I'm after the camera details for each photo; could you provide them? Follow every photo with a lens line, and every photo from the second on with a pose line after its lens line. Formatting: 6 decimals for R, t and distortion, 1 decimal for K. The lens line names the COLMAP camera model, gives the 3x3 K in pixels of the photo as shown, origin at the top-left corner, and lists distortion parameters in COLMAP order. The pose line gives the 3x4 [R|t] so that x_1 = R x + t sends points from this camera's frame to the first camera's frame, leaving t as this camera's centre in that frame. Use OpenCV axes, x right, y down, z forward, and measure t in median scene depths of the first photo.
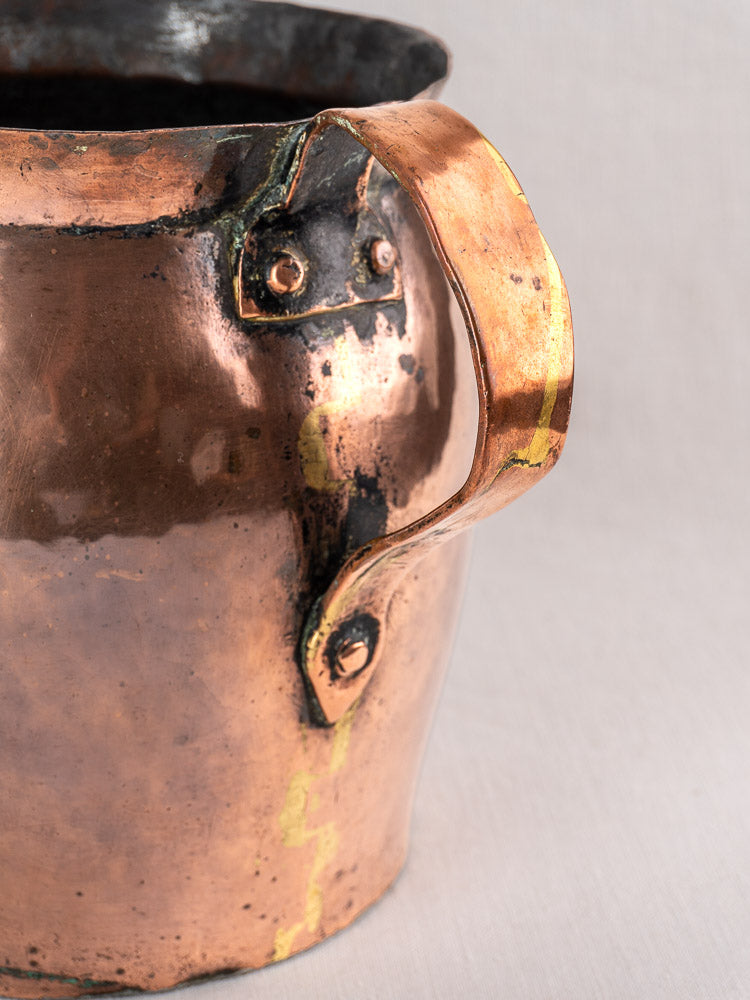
lens RADIAL K [[2412.3, 0, 375.0], [0, 2412.3, 500.0], [0, 0, 1]] dist [0.138308, 1.584463]
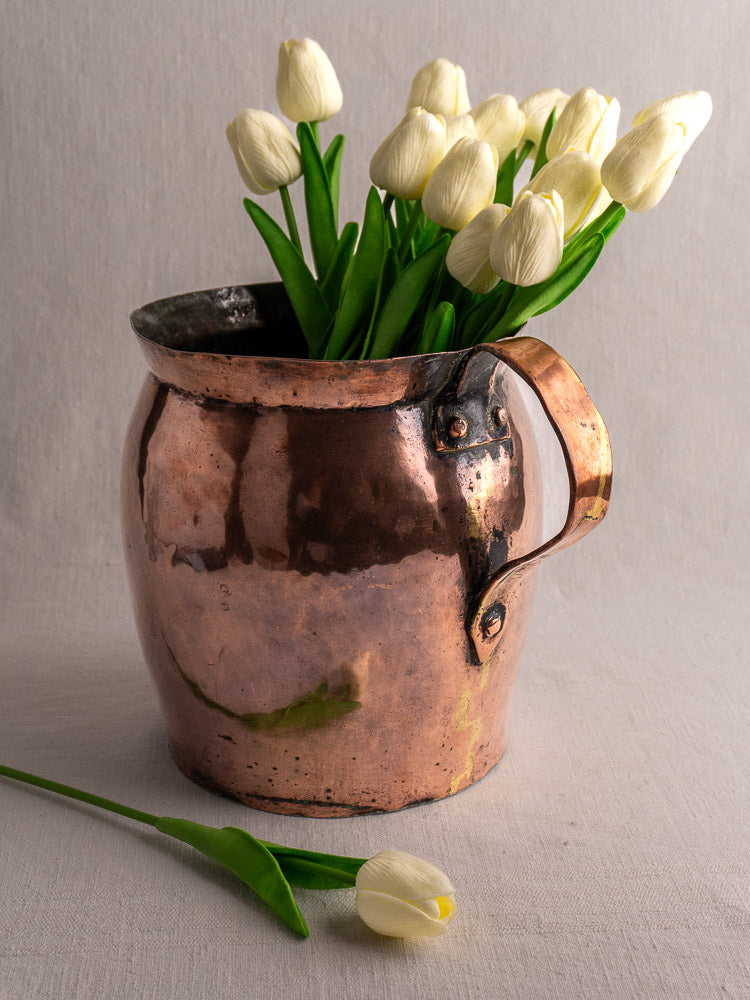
lens RADIAL K [[1713.7, 0, 395.3], [0, 1713.7, 498.0], [0, 0, 1]] dist [0.044473, 0.144936]
pose [[0.997479, -0.043355, 0.056186, -0.161601], [0.046245, 0.997616, -0.051213, 0.030417], [-0.053832, 0.053682, 0.997106, -0.357801]]
